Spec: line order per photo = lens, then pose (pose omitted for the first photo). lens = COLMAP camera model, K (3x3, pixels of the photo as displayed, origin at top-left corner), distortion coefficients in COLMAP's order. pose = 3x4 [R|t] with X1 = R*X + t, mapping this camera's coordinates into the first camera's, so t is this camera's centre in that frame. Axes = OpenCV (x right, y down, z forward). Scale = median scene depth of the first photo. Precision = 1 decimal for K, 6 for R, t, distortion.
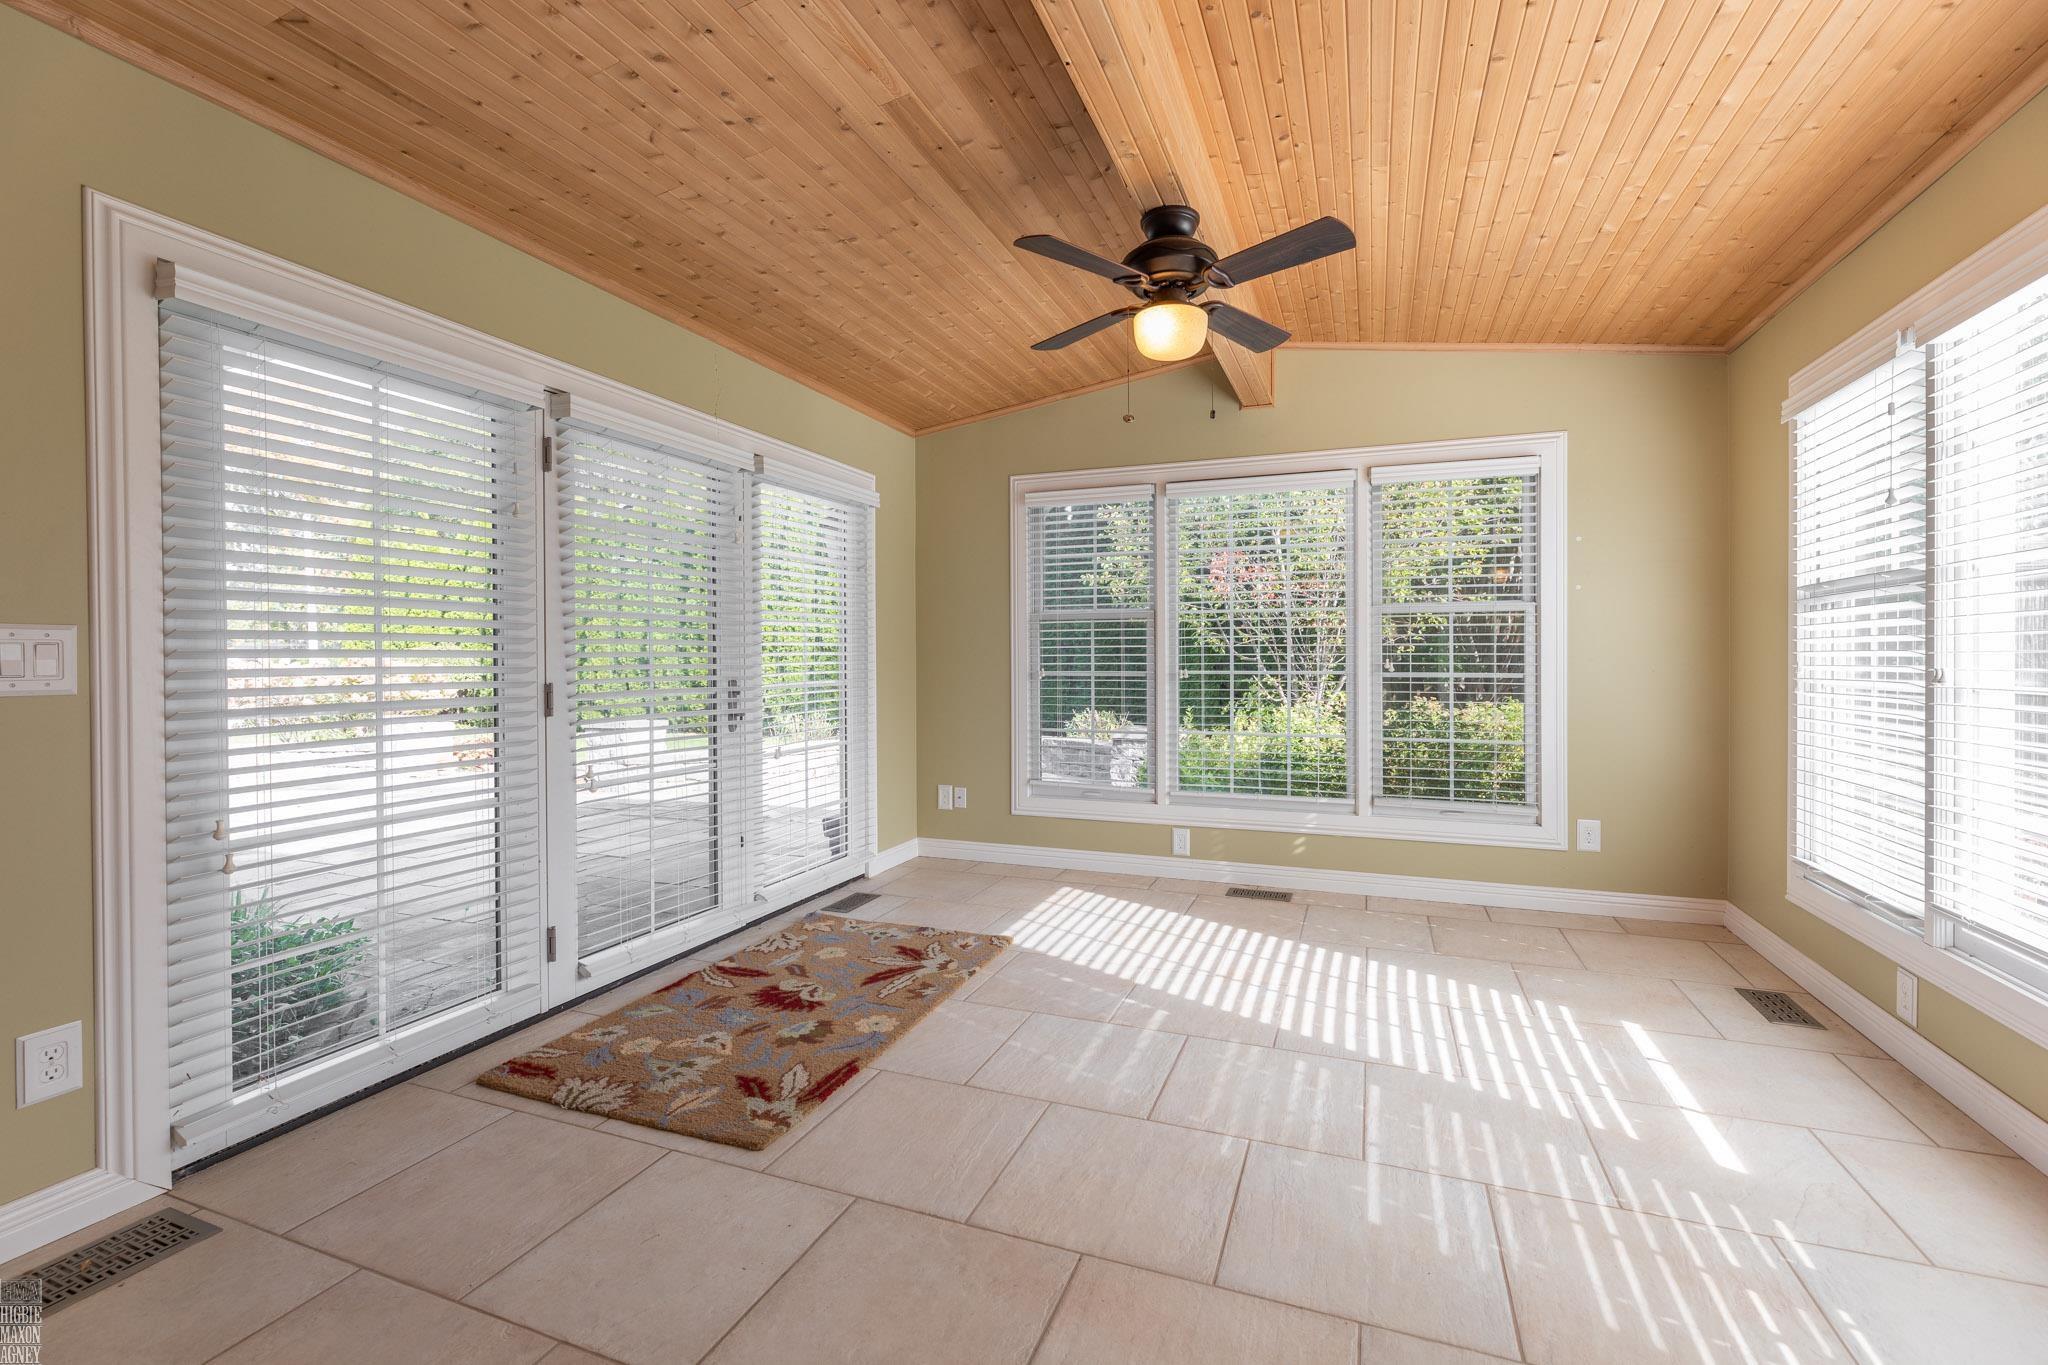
lens RADIAL K [[859.6, 0, 1016.8], [0, 859.6, 684.1], [0, 0, 1]] dist [0.001061, 0.000263]
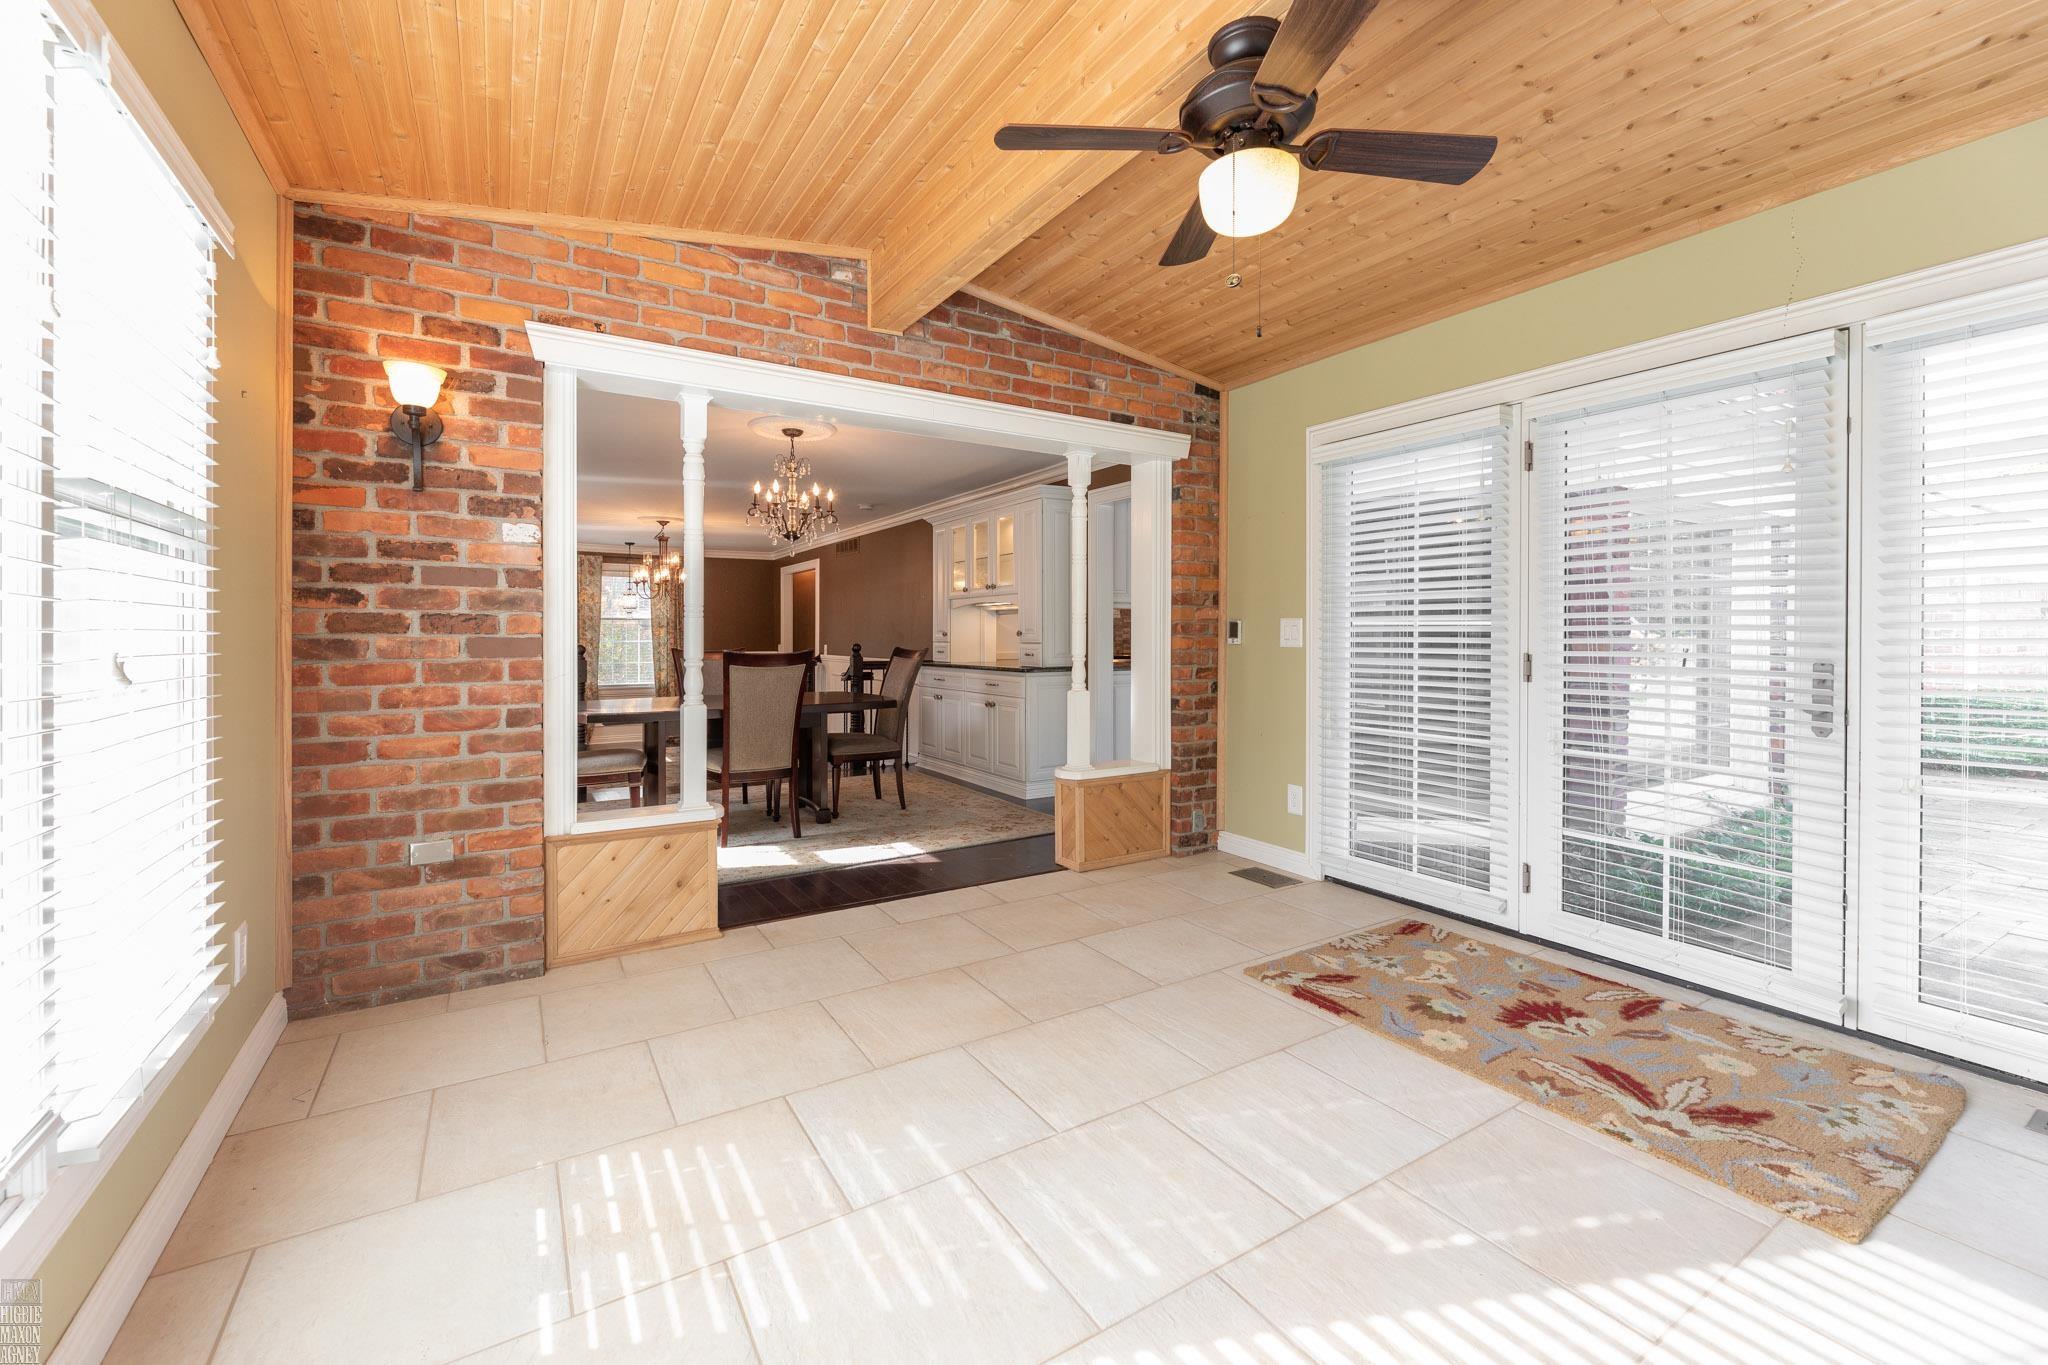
lens RADIAL K [[858.9, 0, 1029.7], [0, 858.9, 630.3], [0, 0, 1]] dist [0.002717, -0.000088]
pose [[-0.598700, -0.000336, -0.800973, 0.685535], [-0.020829, 0.999668, 0.015150, -0.031370], [0.800702, 0.025754, -0.598509, 0.992642]]
